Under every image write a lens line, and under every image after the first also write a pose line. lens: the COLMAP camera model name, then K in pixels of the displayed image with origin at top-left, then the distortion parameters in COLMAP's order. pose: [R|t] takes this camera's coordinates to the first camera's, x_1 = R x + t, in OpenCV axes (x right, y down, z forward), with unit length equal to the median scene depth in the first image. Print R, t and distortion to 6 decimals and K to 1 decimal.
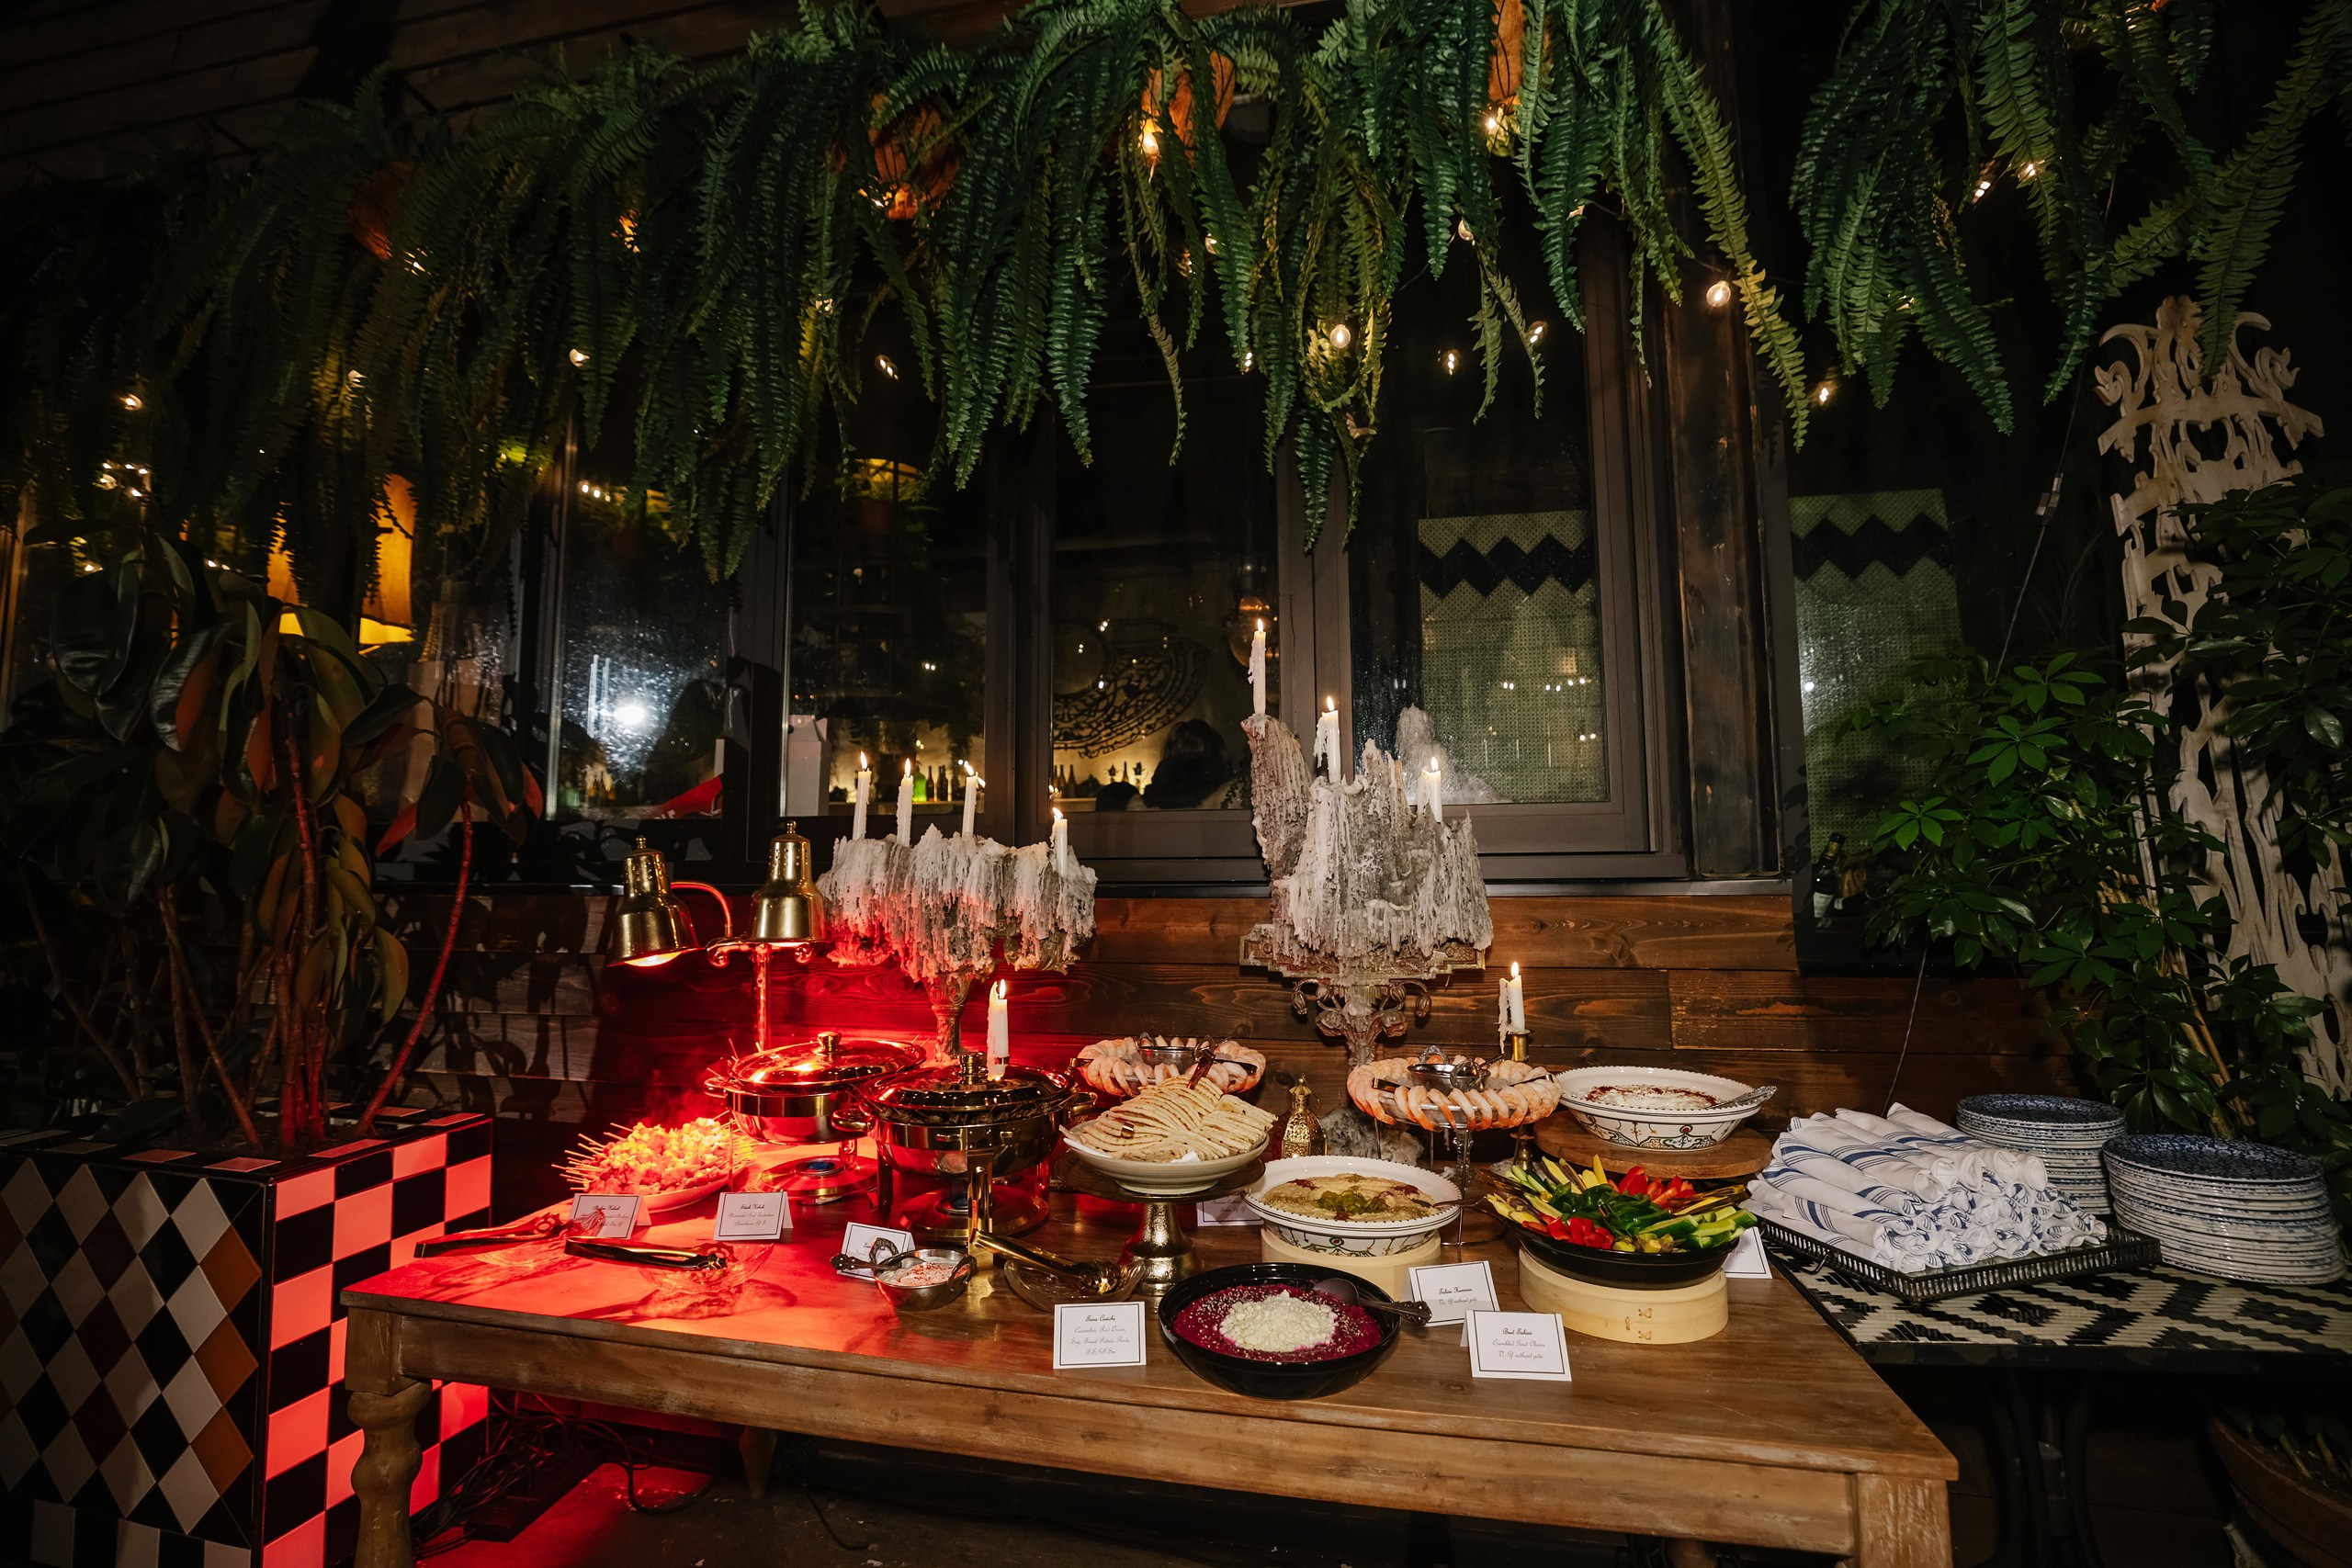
lens RADIAL K [[1014.1, 0, 1166.7], [0, 1014.1, 781.2], [0, 0, 1]] dist [-0.048572, 0.015067]
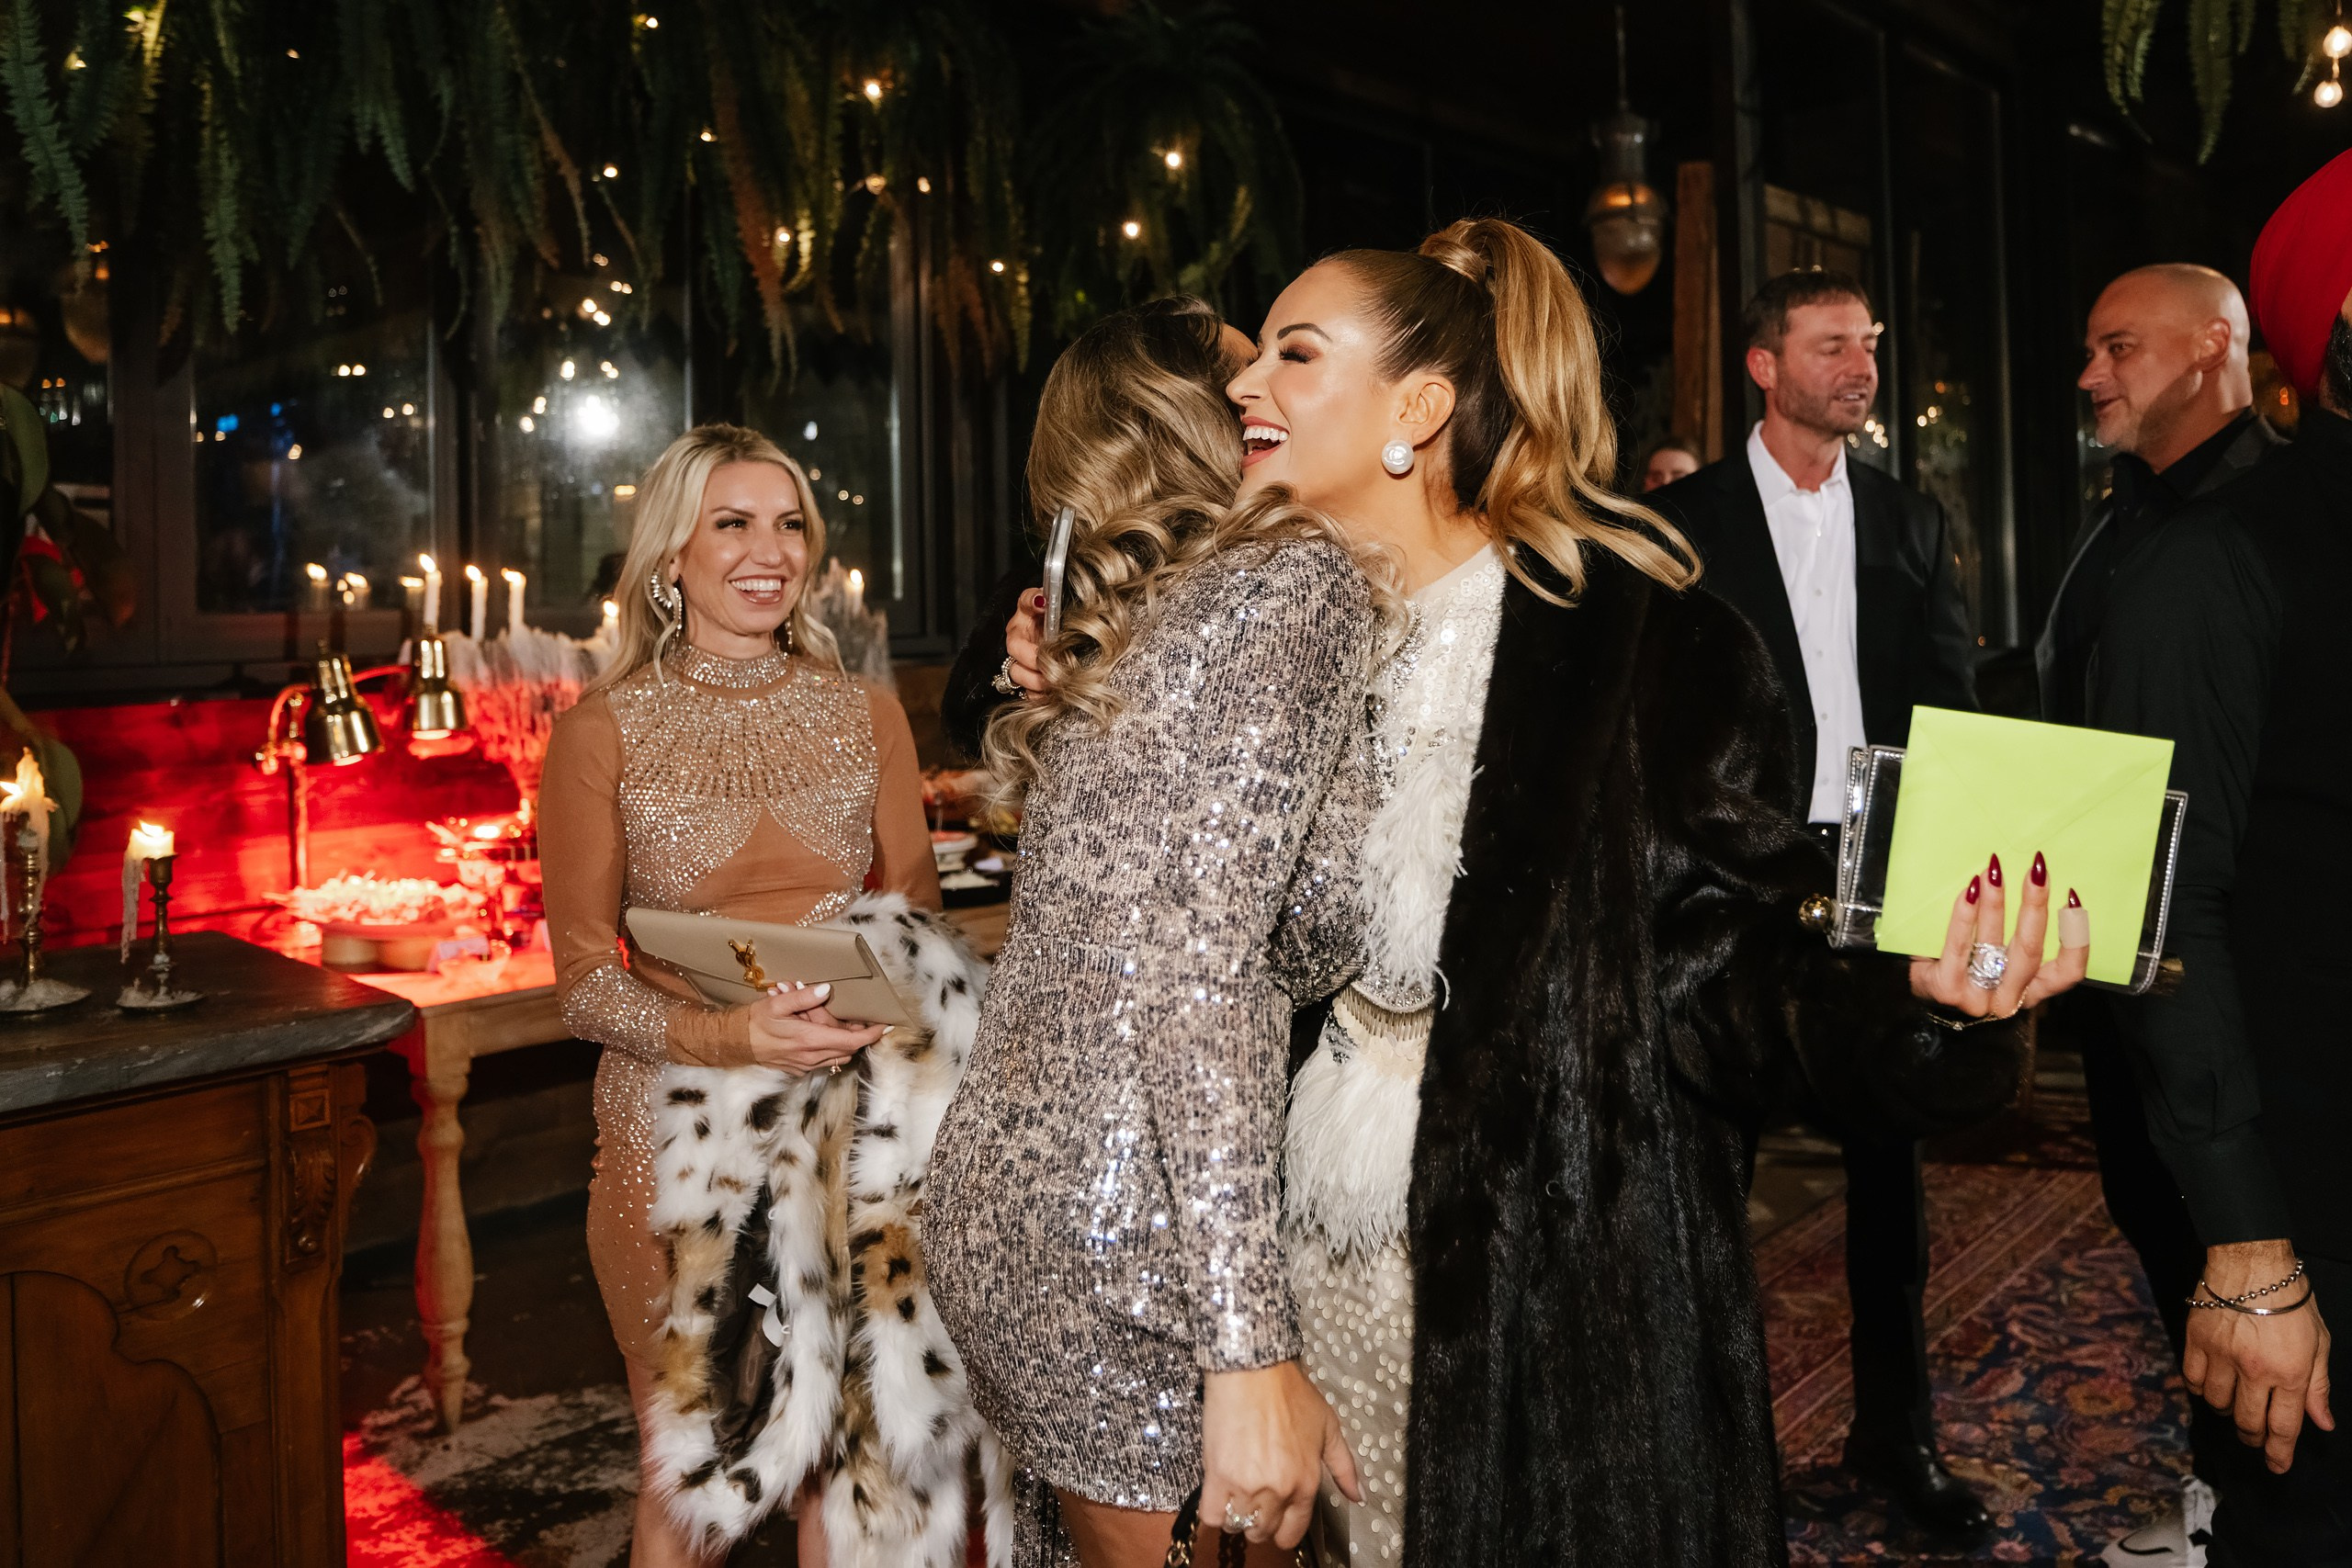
lens RADIAL K [[1898.2, 0, 1237.2], [0, 1898.2, 570.0], [0, 0, 1]] dist [-0.008547, -0.005397]
pose [[0.504294, 0.007623, 0.863499, -1.783376], [-0.051291, 0.998460, 0.021140, -0.111167], [-0.862008, -0.054951, 0.503908, -0.814472]]
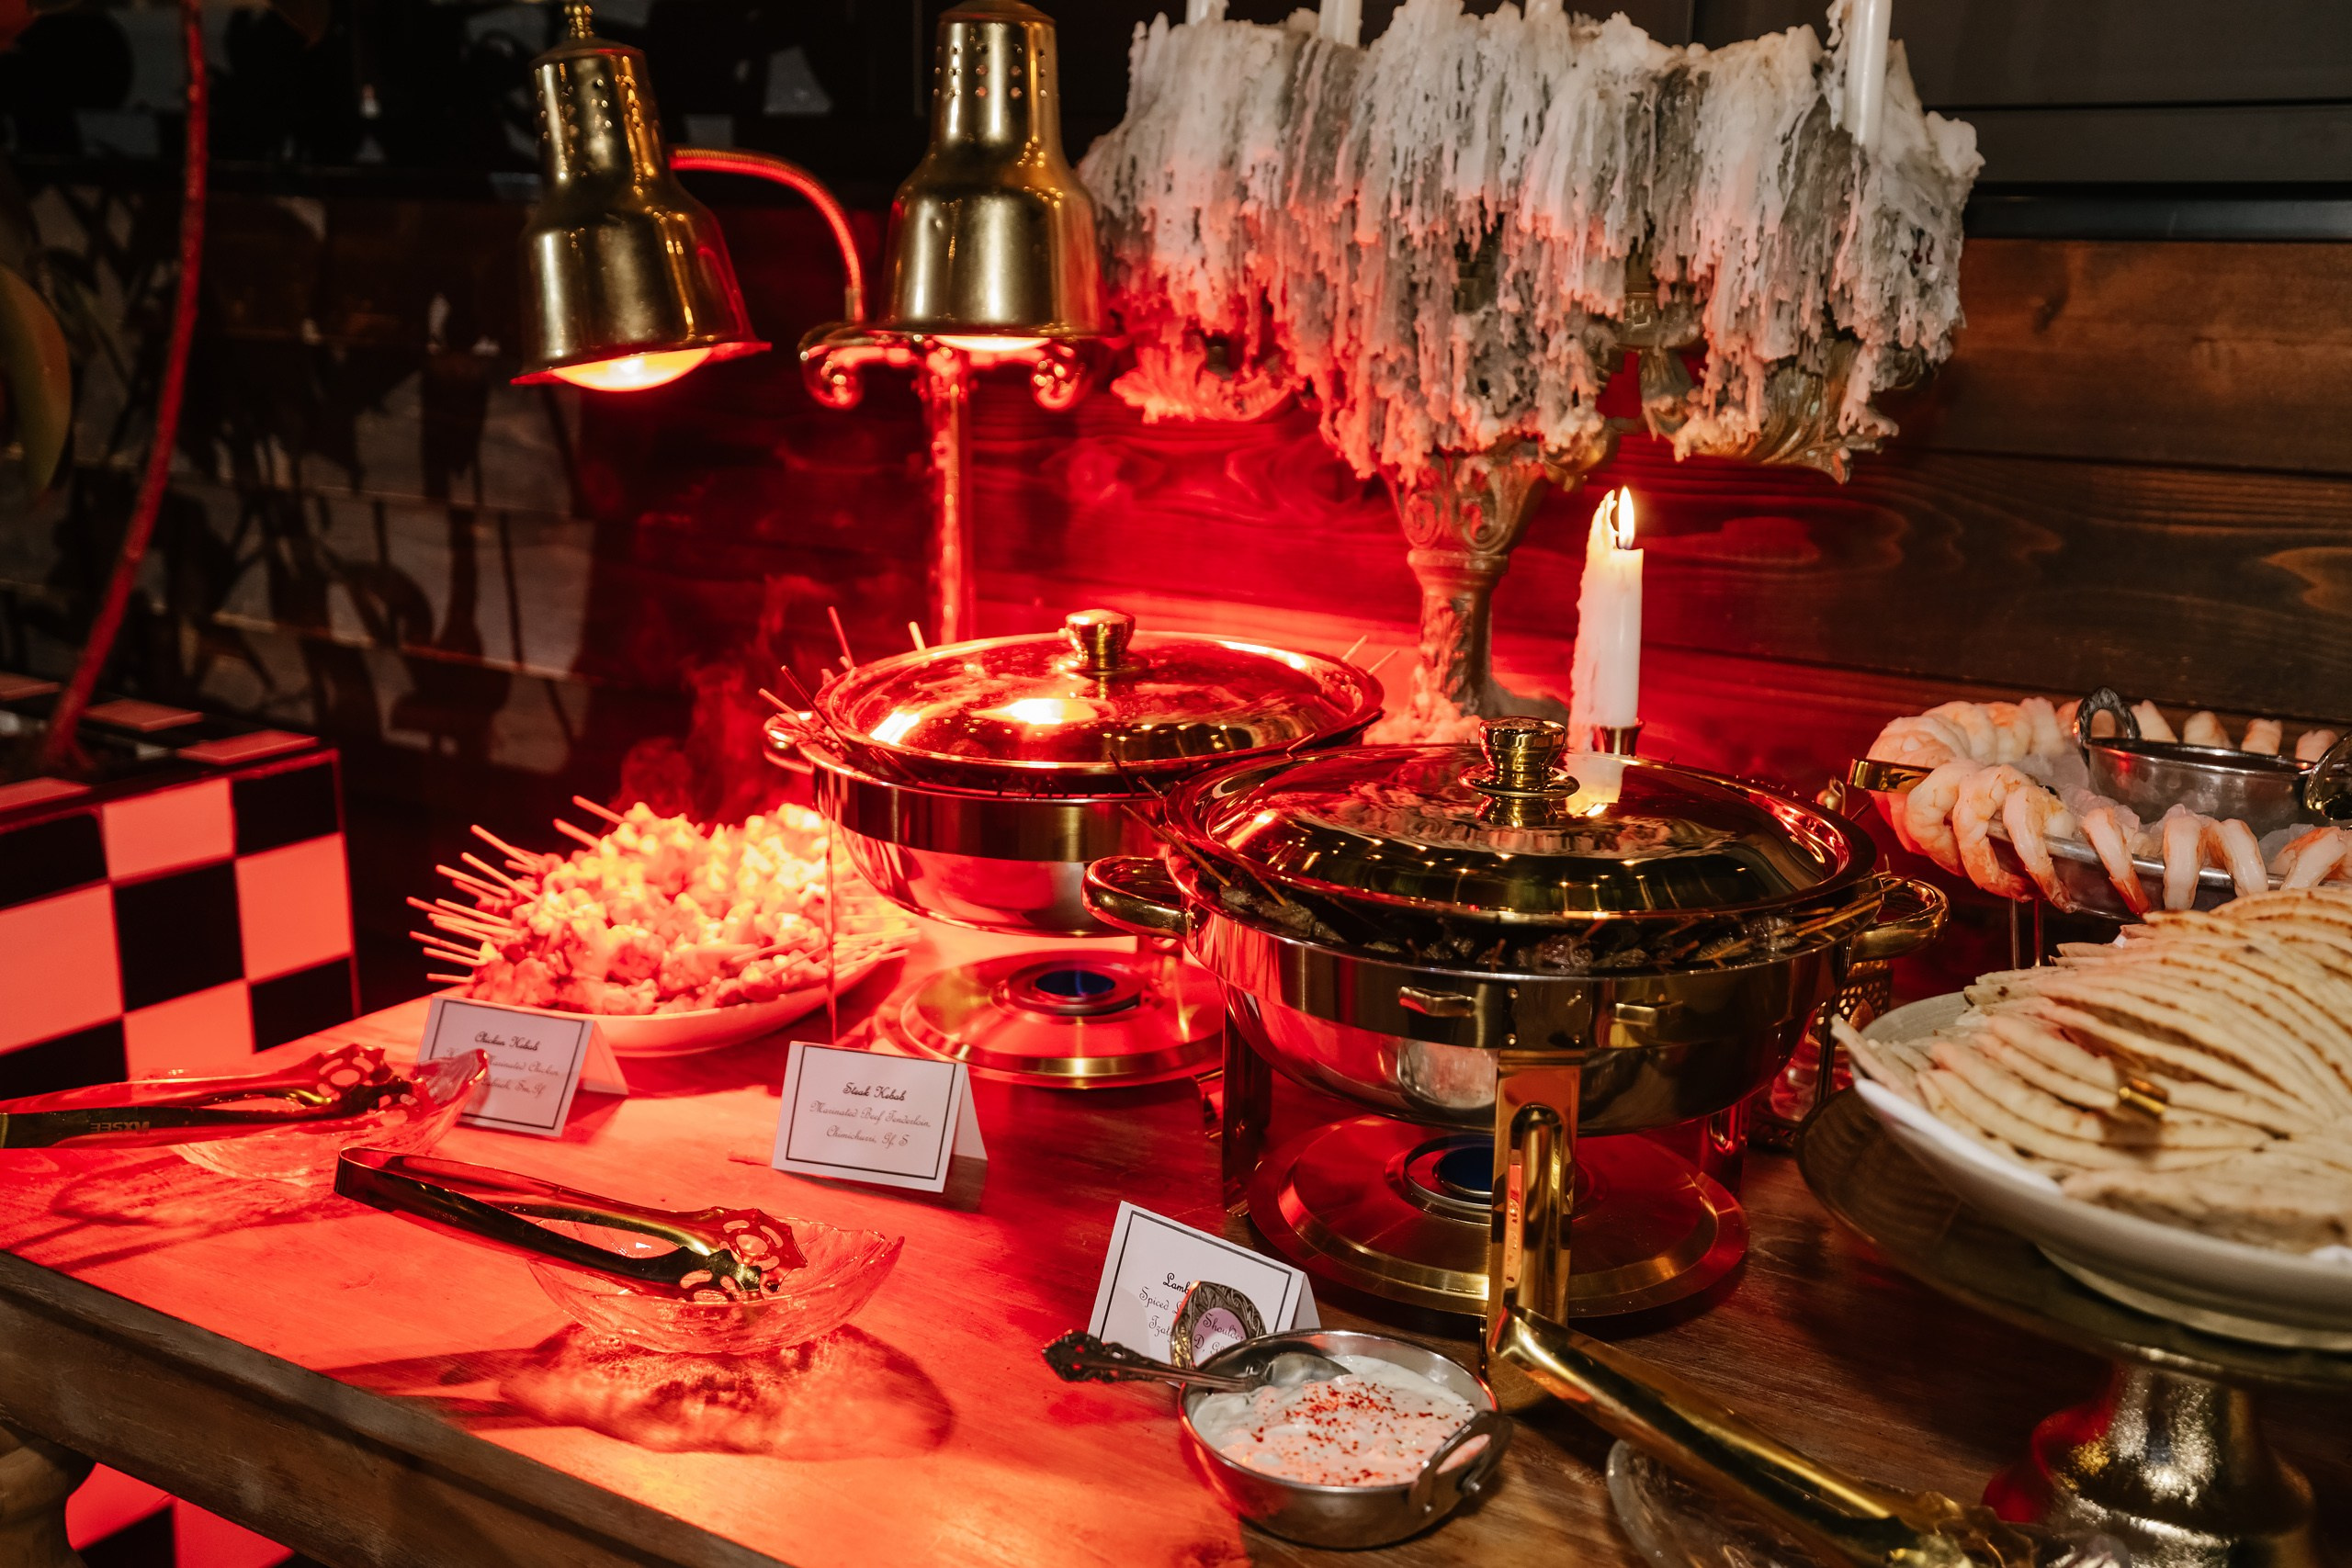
lens RADIAL K [[2291.6, 0, 1176.0], [0, 2291.6, 784.0], [0, 0, 1]] dist [0.026387, 0.018733]
pose [[0.943737, 0.104974, -0.313594, -0.065270], [-0.000580, 0.948805, 0.315861, 0.061442], [0.330697, -0.297908, 0.895483, 0.299118]]
